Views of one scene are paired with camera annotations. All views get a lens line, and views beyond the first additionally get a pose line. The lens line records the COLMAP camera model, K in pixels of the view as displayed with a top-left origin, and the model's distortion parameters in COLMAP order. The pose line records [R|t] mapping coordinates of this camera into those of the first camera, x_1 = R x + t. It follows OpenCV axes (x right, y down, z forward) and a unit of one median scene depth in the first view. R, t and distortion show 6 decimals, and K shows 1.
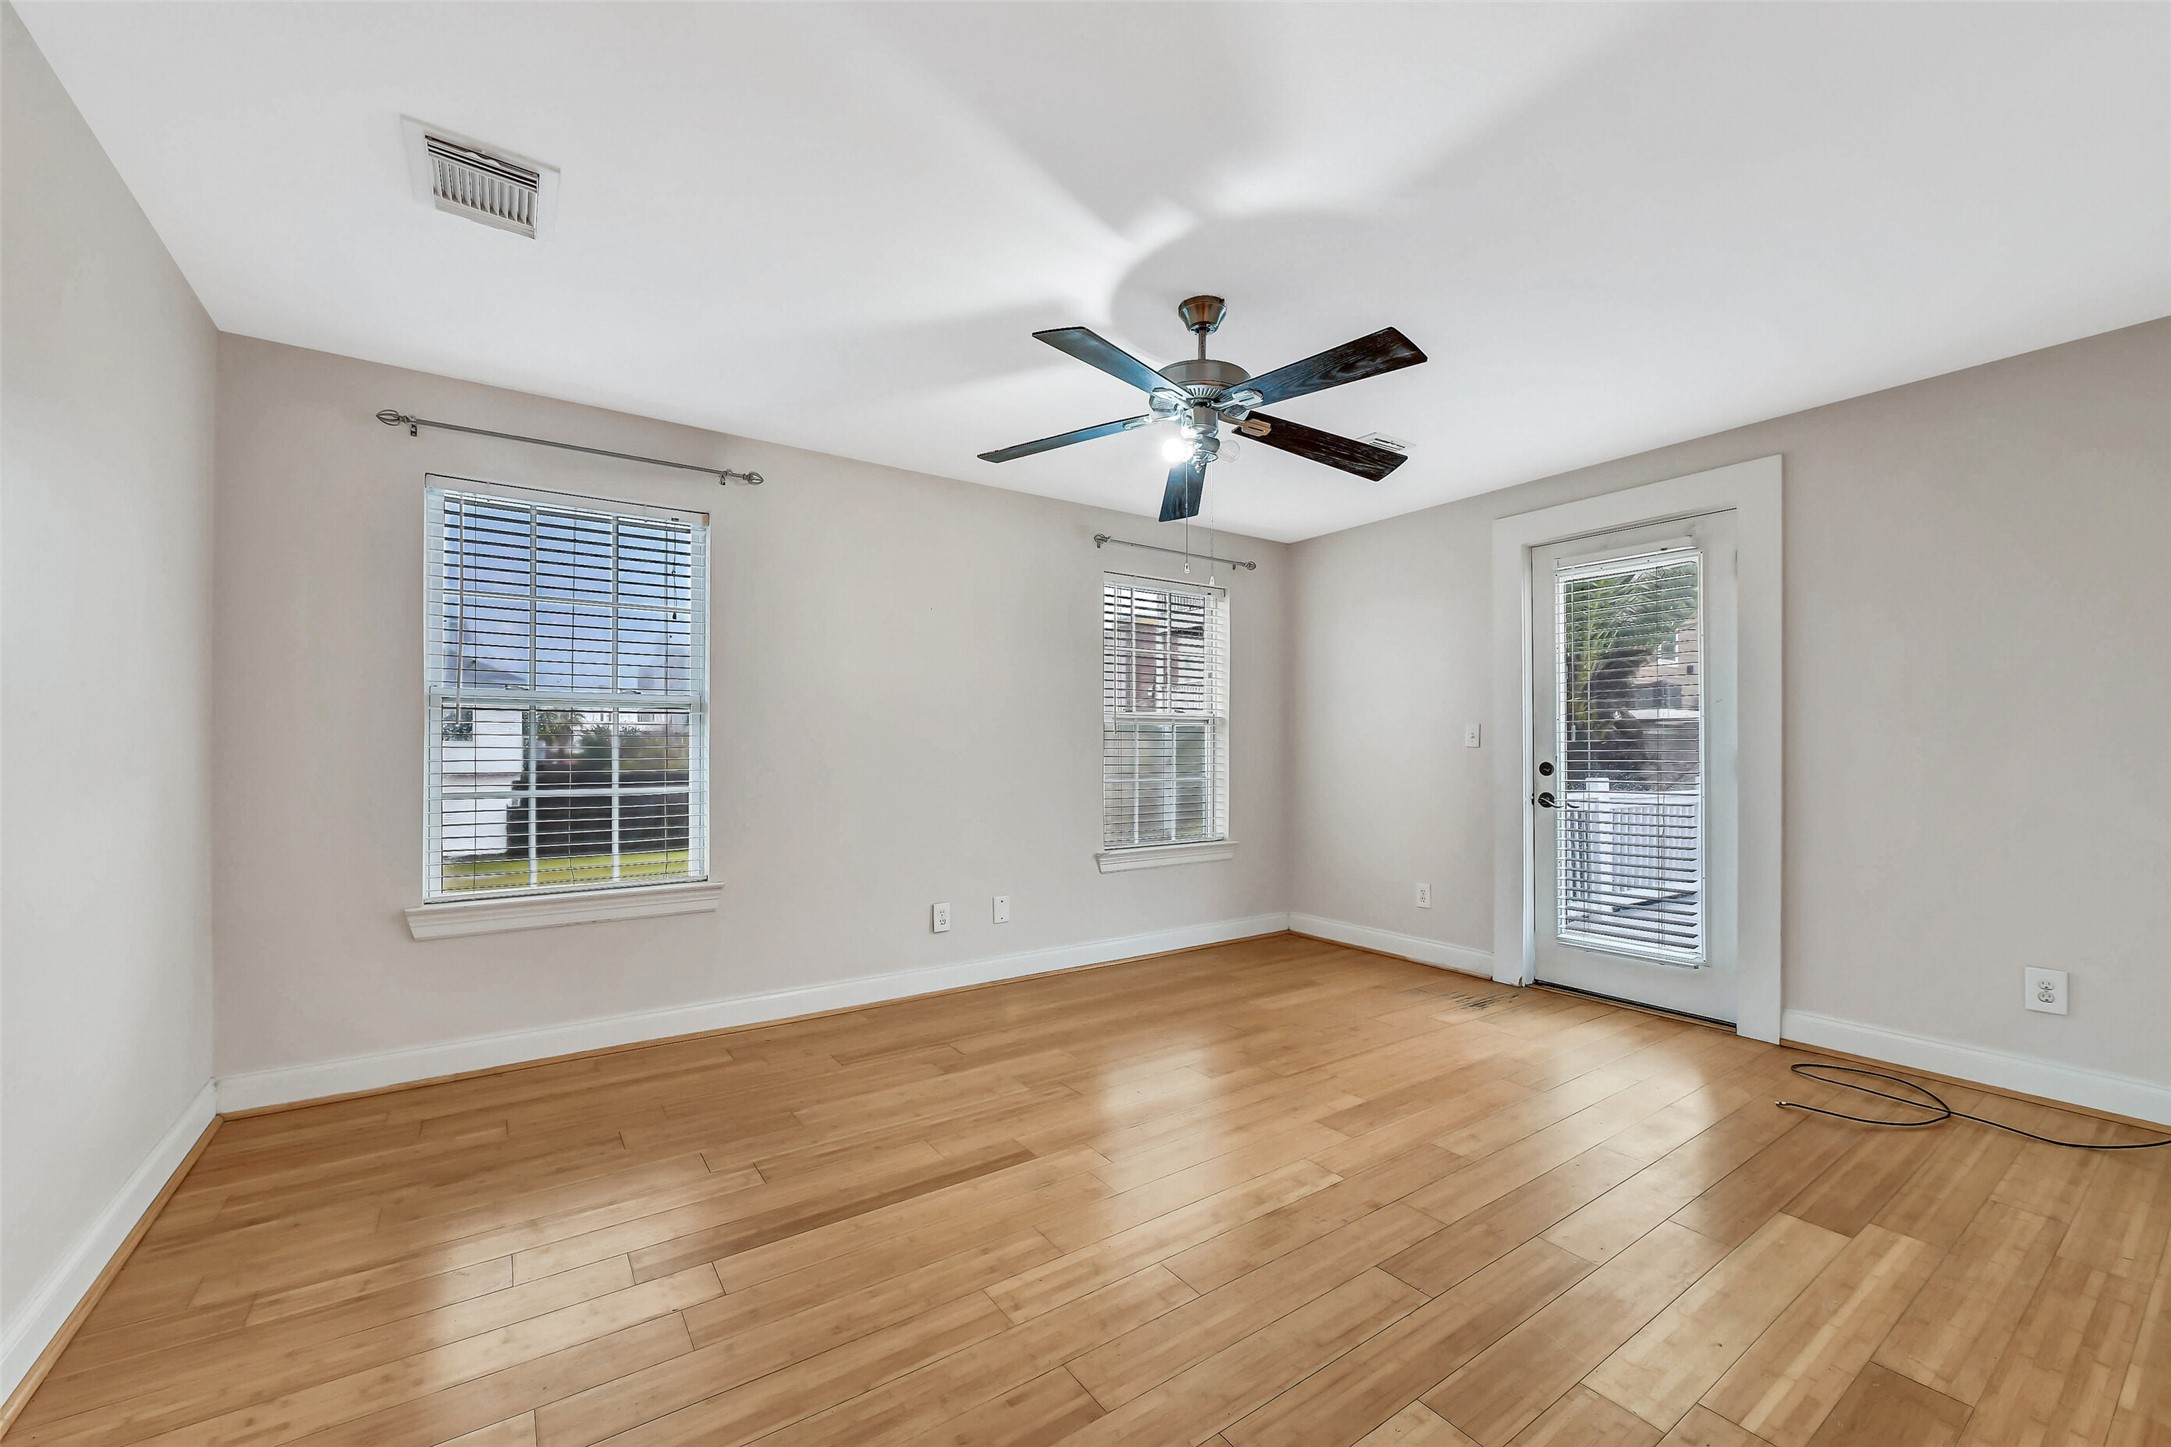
lens RADIAL K [[862.3, 0, 1090.3], [0, 862.3, 743.0], [0, 0, 1]] dist [-0.009883, 0.000243]
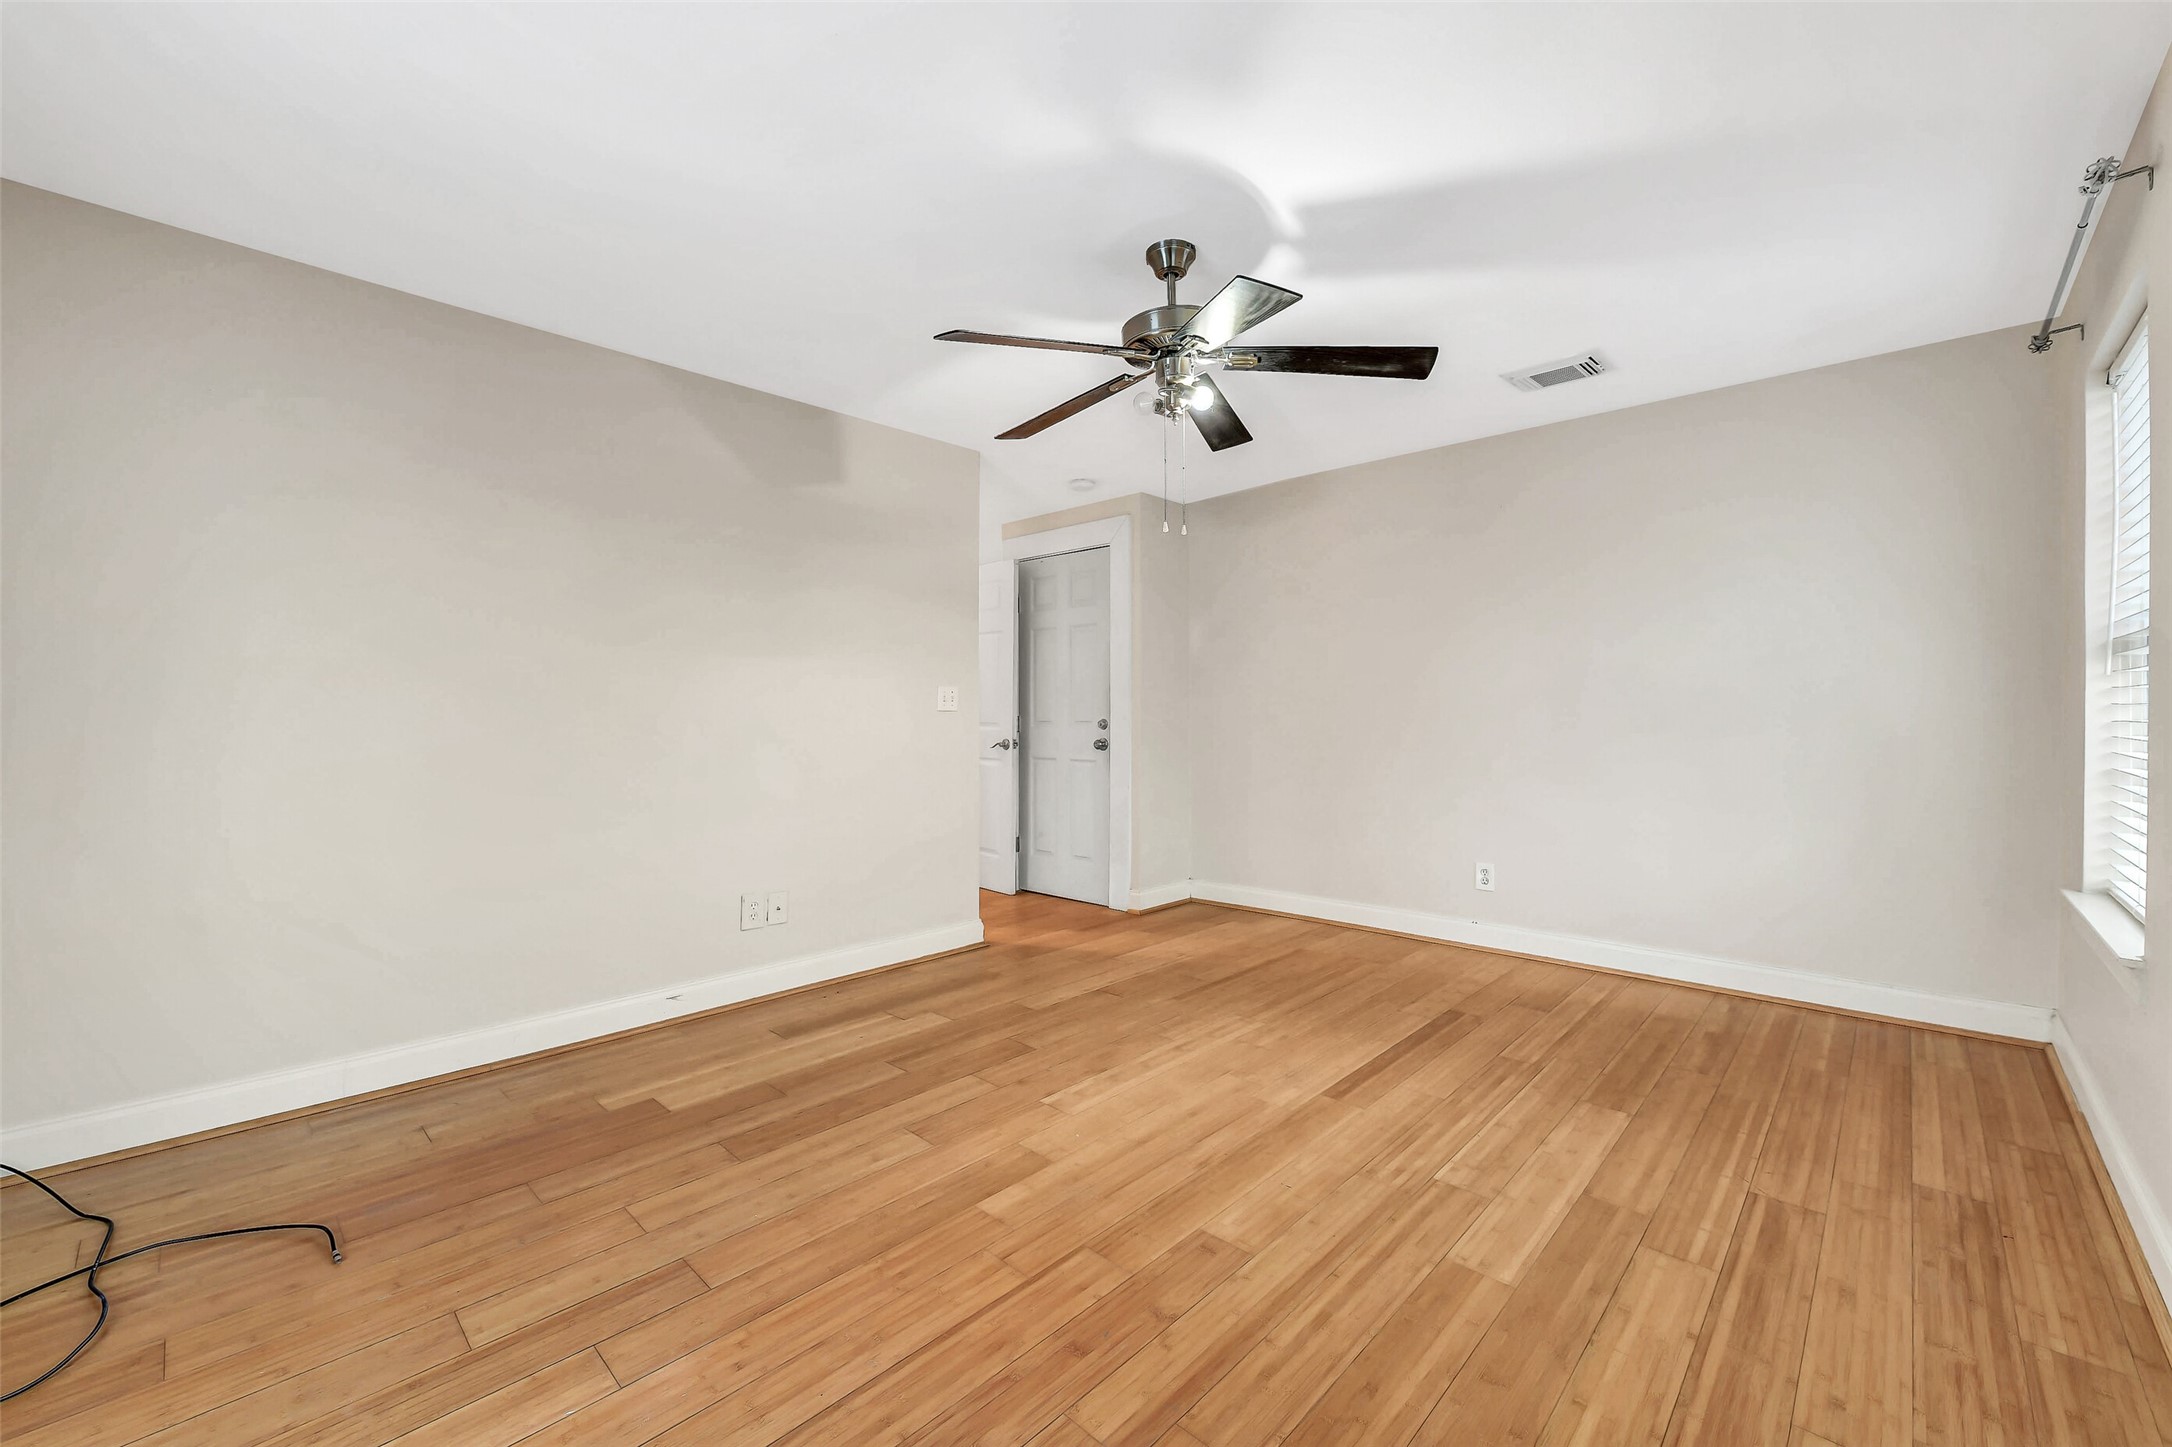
lens RADIAL K [[862.7, 0, 1090.8], [0, 862.7, 743.0], [0, 0, 1]] dist [-0.009883, 0.000243]
pose [[-0.979446, 0.008834, -0.201511, 0.416895], [0.003472, 0.999631, 0.026949, 0.020116], [0.201675, 0.025695, -0.979115, 1.929373]]
